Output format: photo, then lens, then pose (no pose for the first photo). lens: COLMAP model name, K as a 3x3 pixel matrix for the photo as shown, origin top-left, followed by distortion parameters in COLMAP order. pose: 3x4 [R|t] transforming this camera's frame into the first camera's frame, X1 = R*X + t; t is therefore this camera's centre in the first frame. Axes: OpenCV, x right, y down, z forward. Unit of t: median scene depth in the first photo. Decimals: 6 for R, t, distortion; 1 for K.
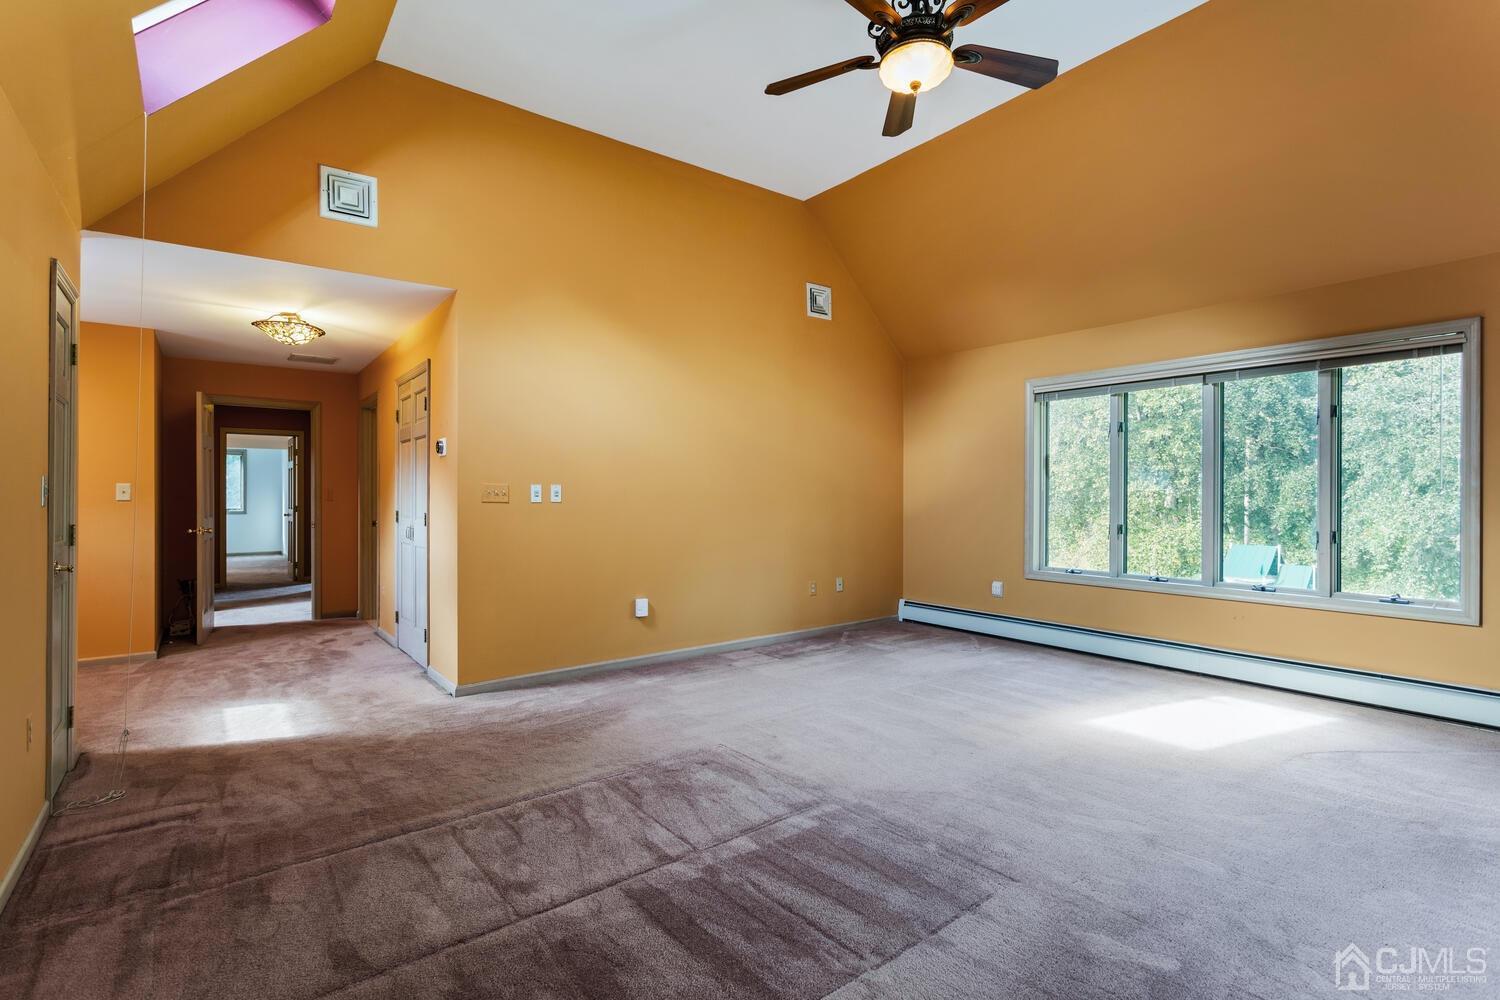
lens RADIAL K [[716.3, 0, 749.5], [0, 716.3, 494.4], [0, 0, 1]] dist [-0.004294, 0.001258]
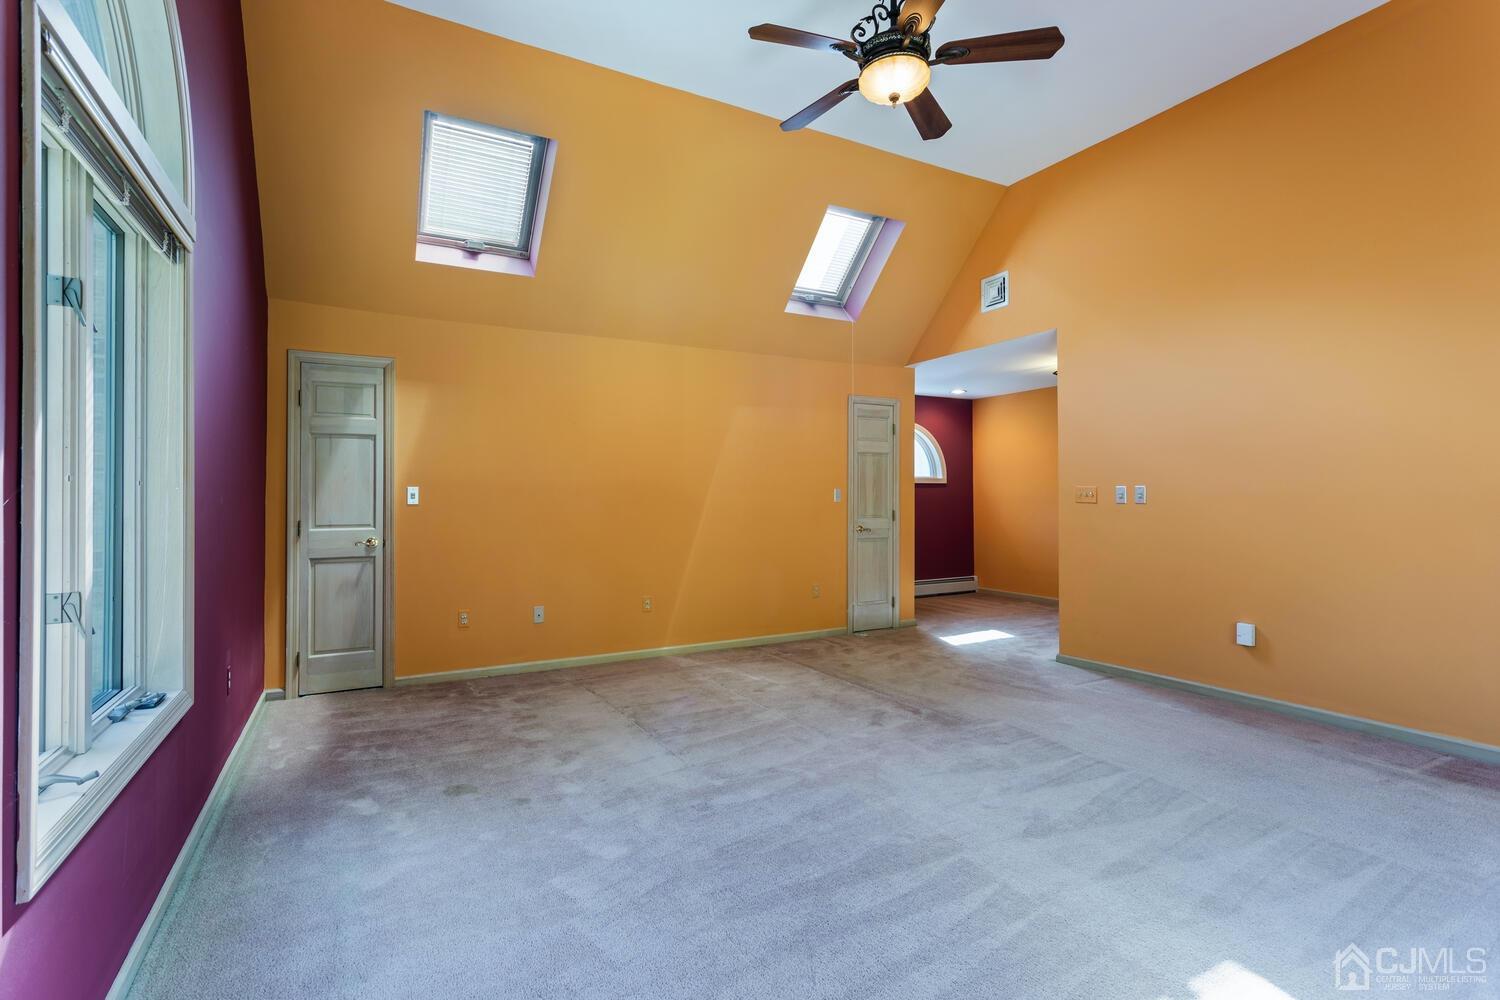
lens RADIAL K [[716.3, 0, 750.2], [0, 716.3, 496.5], [0, 0, 1]] dist [-0.004294, 0.001258]
pose [[-0.145060, 0.001069, -0.989422, 0.923217], [-0.005428, 0.999984, 0.001876, 0.001681], [0.989408, 0.005643, -0.145051, 0.697069]]
